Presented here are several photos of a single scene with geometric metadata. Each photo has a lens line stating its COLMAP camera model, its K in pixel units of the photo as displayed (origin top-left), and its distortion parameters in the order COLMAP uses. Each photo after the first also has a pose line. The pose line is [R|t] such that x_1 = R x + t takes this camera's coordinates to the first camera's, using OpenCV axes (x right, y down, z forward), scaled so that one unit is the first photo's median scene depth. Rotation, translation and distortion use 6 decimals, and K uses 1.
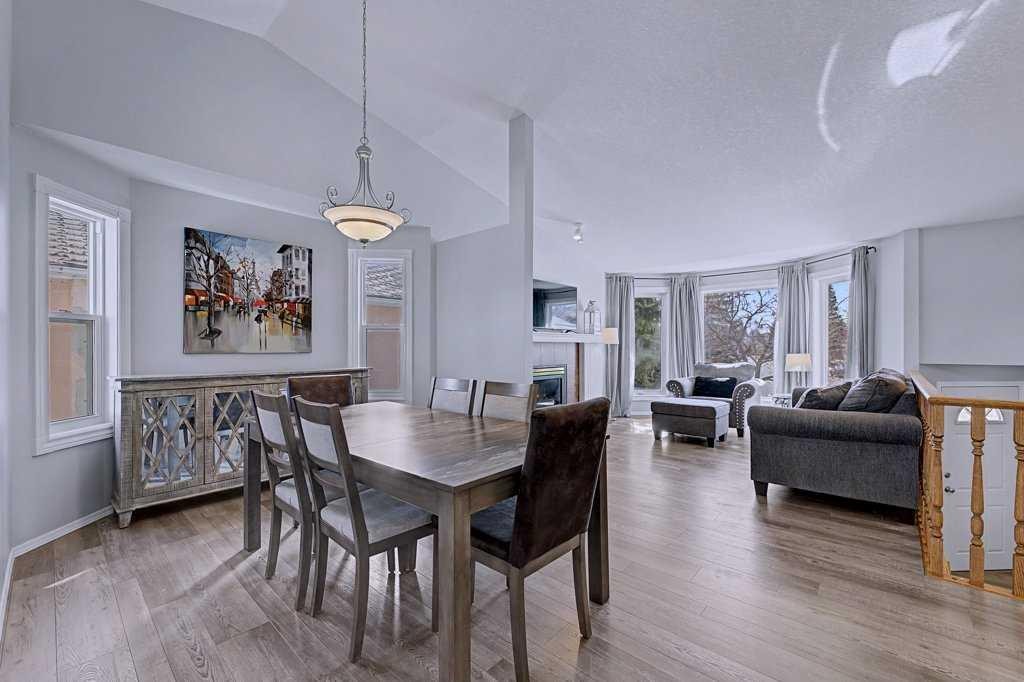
lens RADIAL K [[418.0, 0, 501.0], [0, 418.0, 349.1], [0, 0, 1]] dist [0.001025, -0.001643]
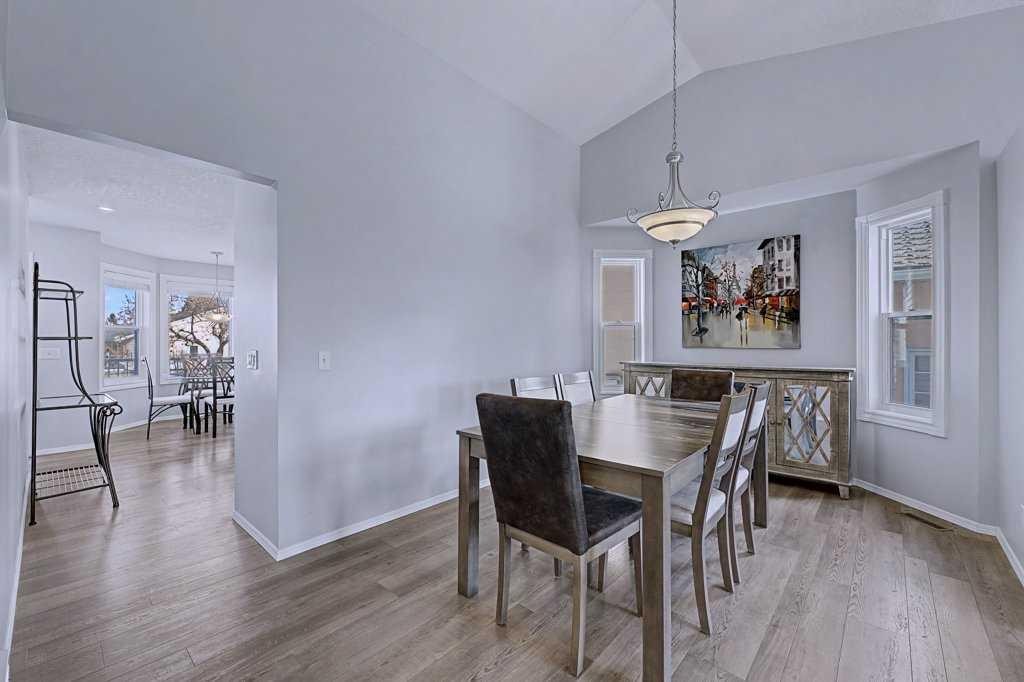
lens RADIAL K [[418.0, 0, 514.3], [0, 418.0, 342.4], [0, 0, 1]] dist [0.001025, -0.001643]
pose [[0.036675, 0.003841, -0.999320, 0.470088], [-0.001357, 0.999992, 0.003794, -0.008160], [0.999326, 0.001217, 0.036680, 0.377644]]
